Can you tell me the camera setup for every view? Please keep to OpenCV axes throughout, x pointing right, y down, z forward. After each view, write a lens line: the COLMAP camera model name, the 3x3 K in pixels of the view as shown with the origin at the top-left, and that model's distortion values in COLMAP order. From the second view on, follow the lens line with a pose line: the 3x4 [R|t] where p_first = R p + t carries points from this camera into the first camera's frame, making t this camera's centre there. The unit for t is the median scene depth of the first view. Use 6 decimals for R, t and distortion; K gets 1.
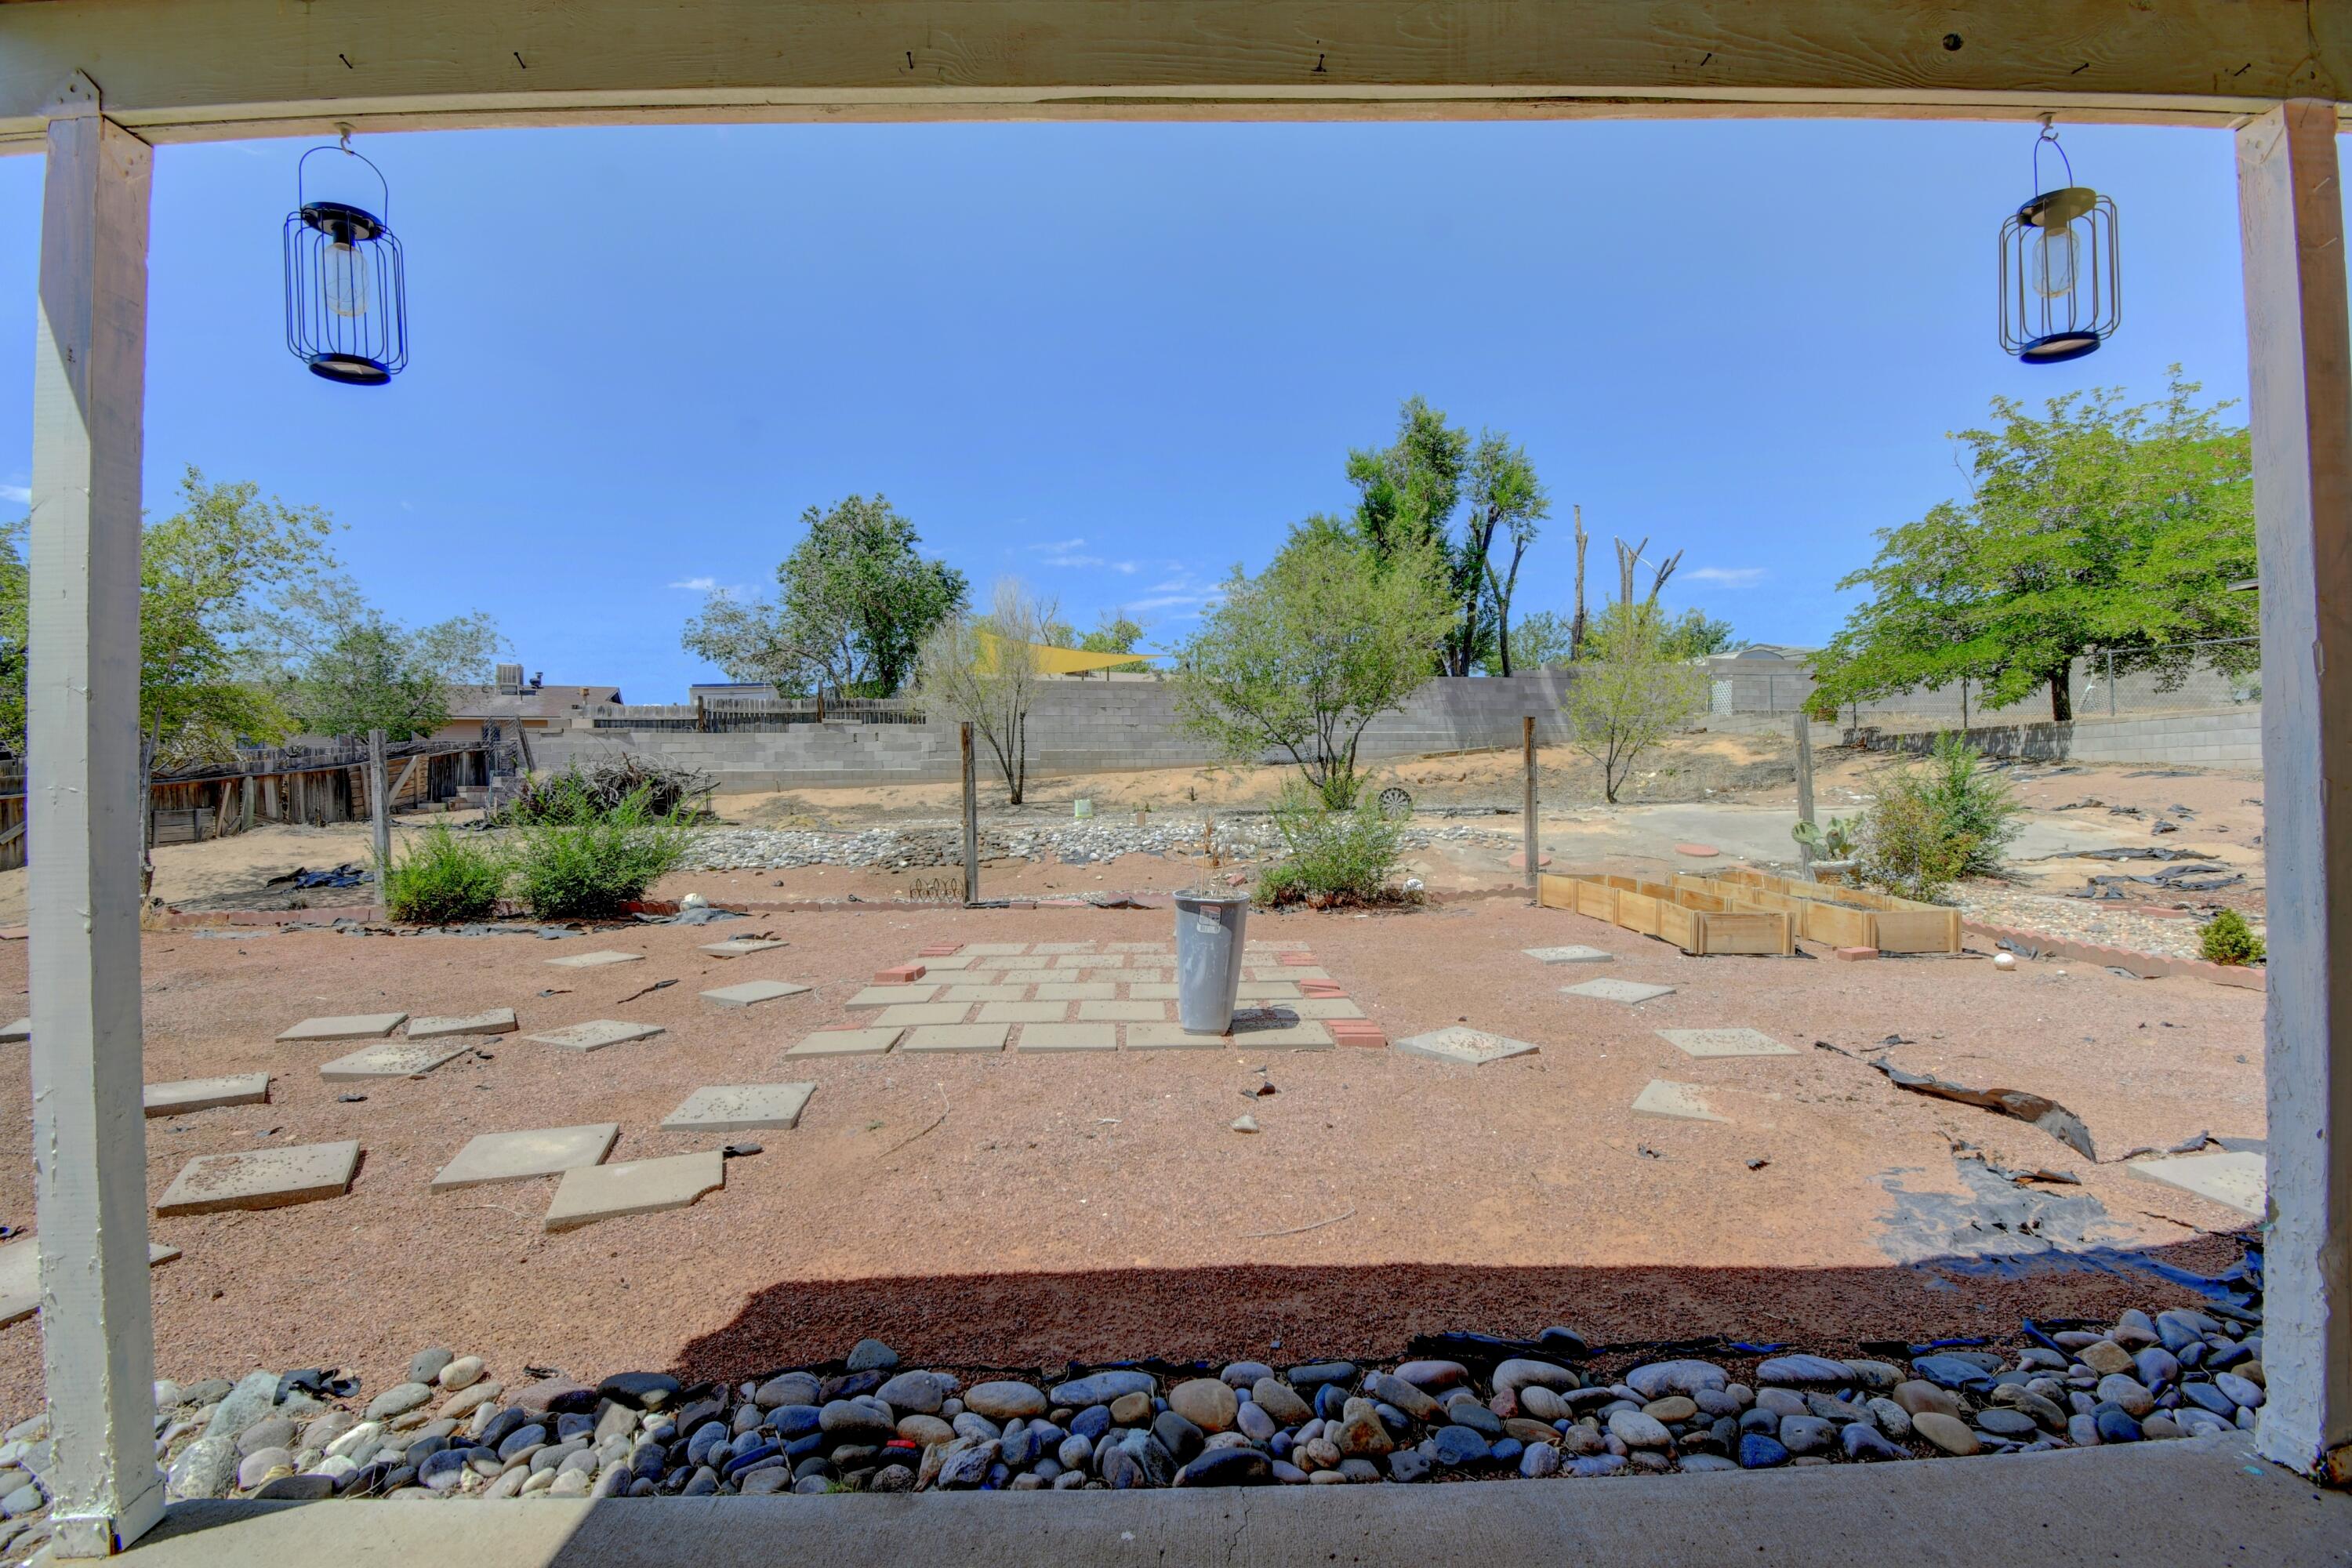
lens RADIAL K [[1036.9, 0, 1177.5], [0, 1036.9, 785.9], [0, 0, 1]] dist [0.019428, -0.025102]
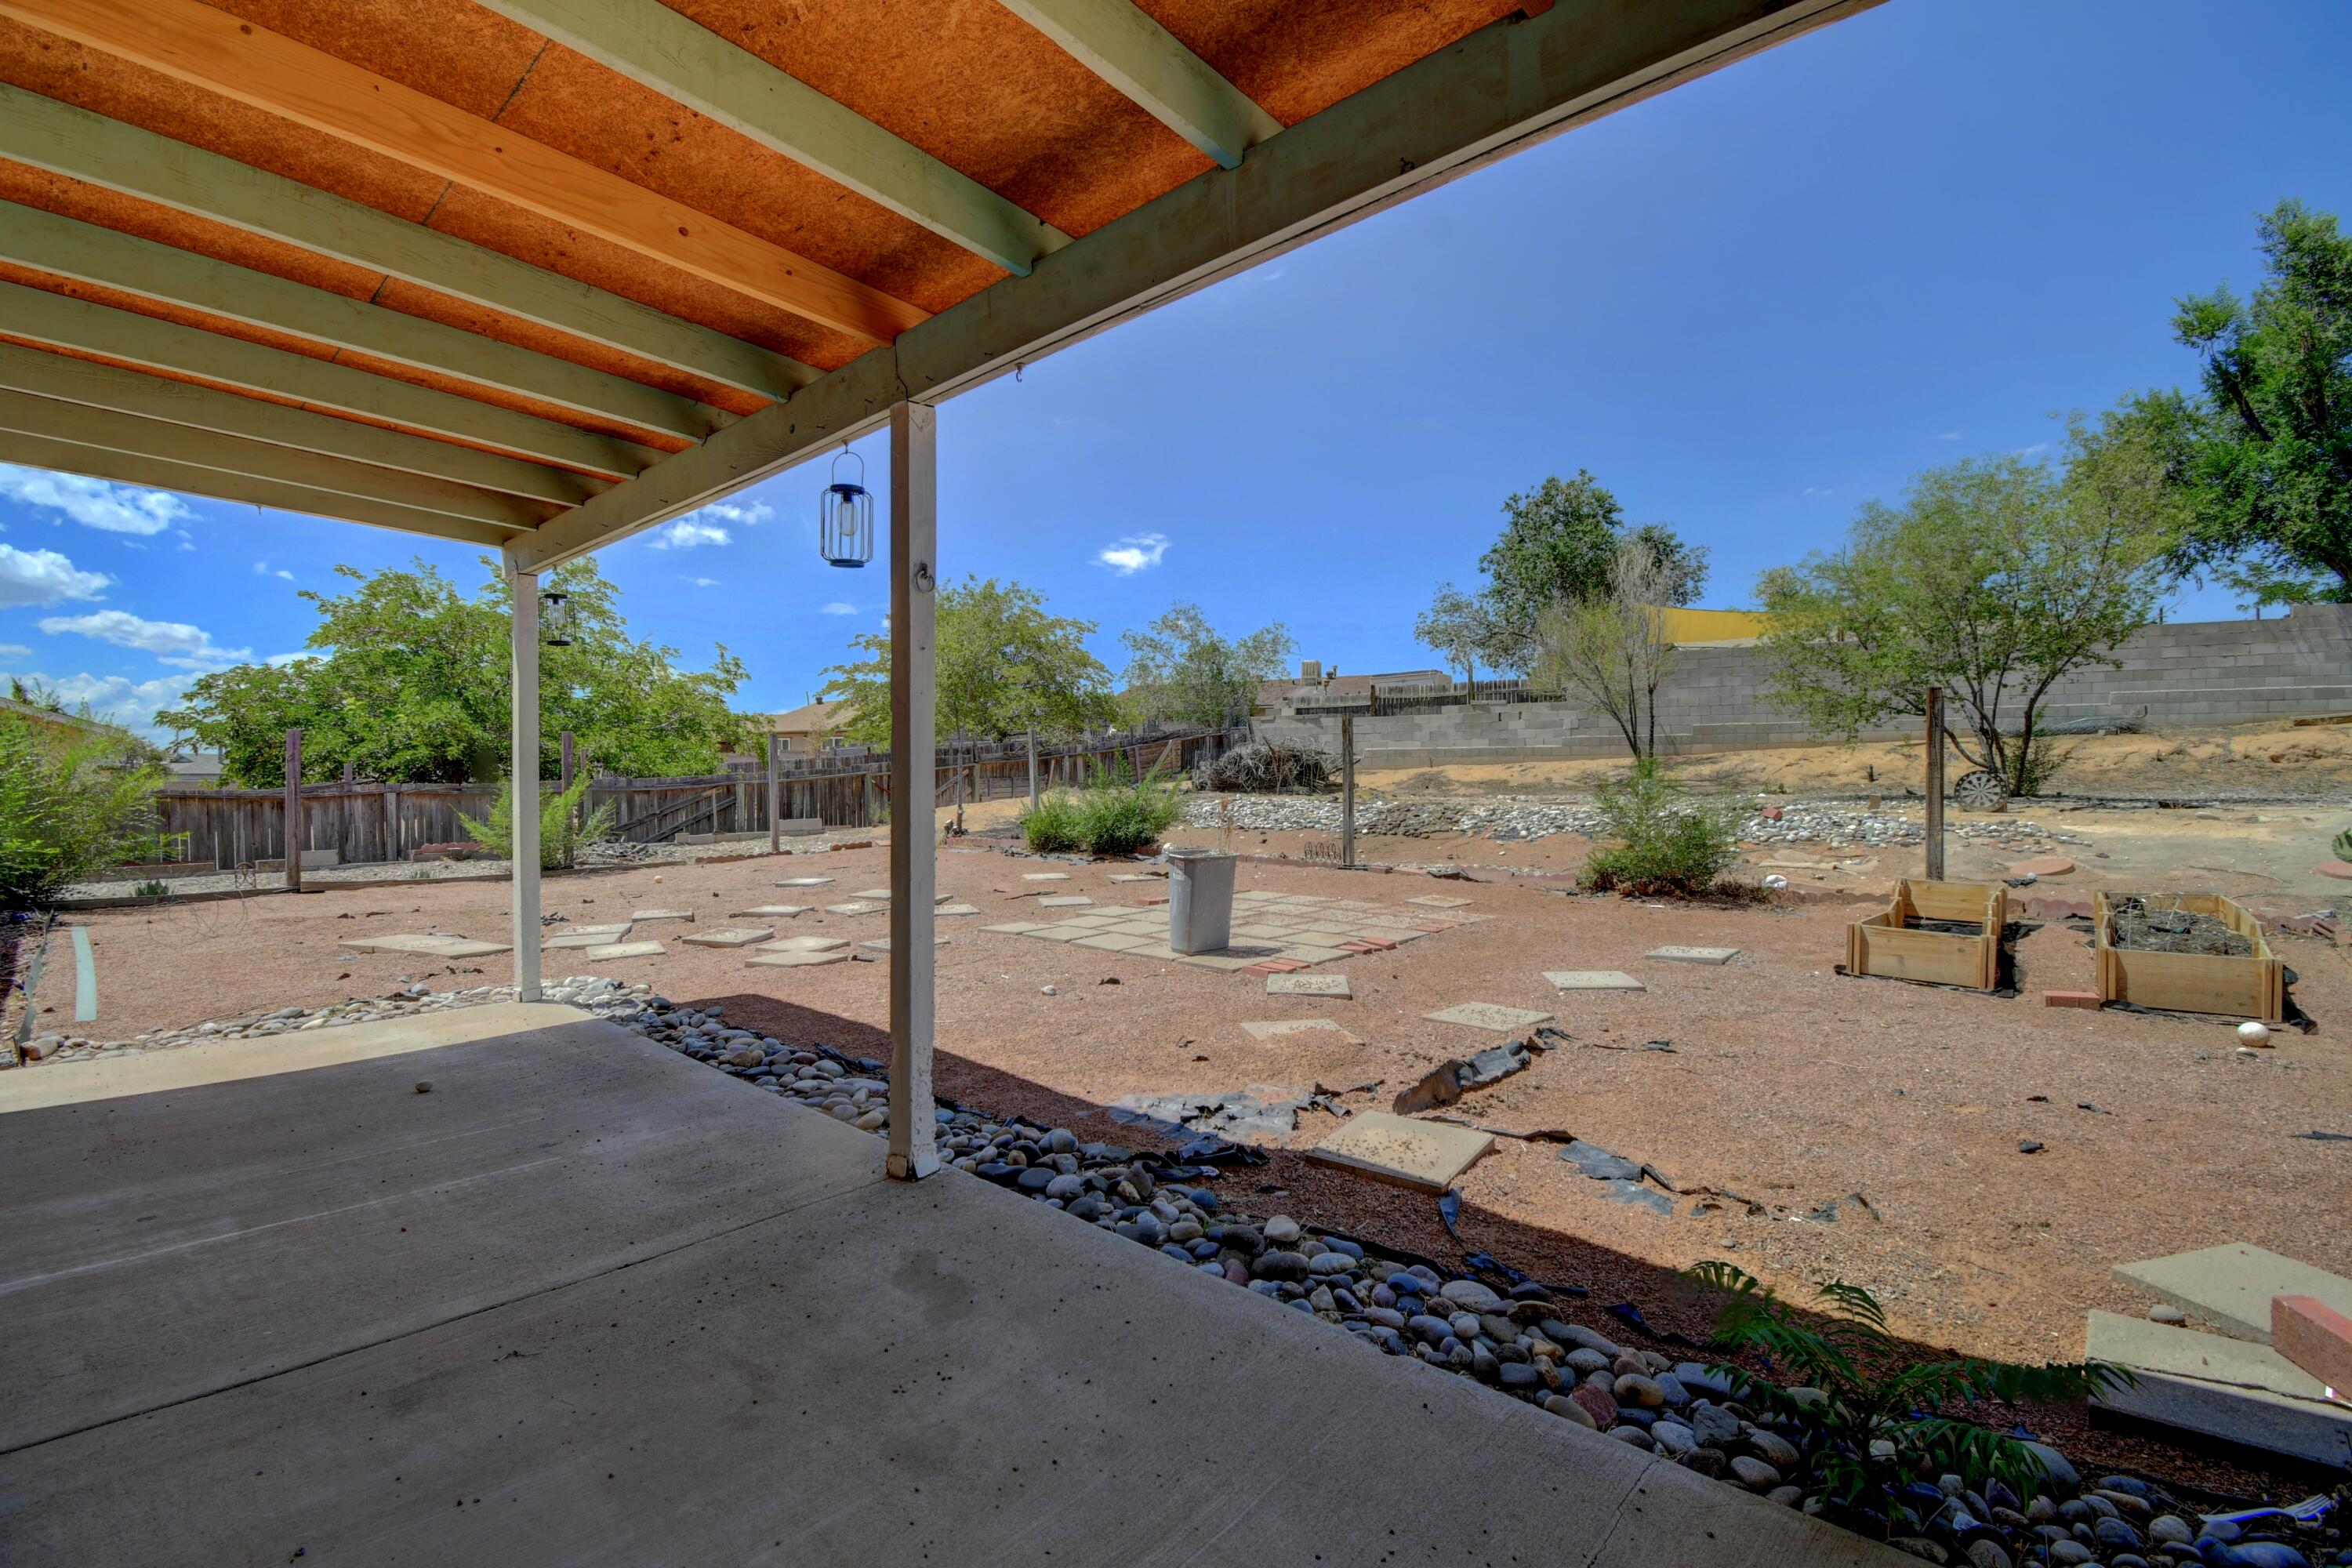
lens RADIAL K [[1036.9, 0, 1177.5], [0, 1036.9, 785.9], [0, 0, 1]] dist [0.019428, -0.025102]
pose [[0.723526, 0.020185, -0.690002, 0.186782], [-0.002112, 0.999632, 0.027028, -0.003852], [0.690294, -0.018099, 0.723303, 0.000442]]
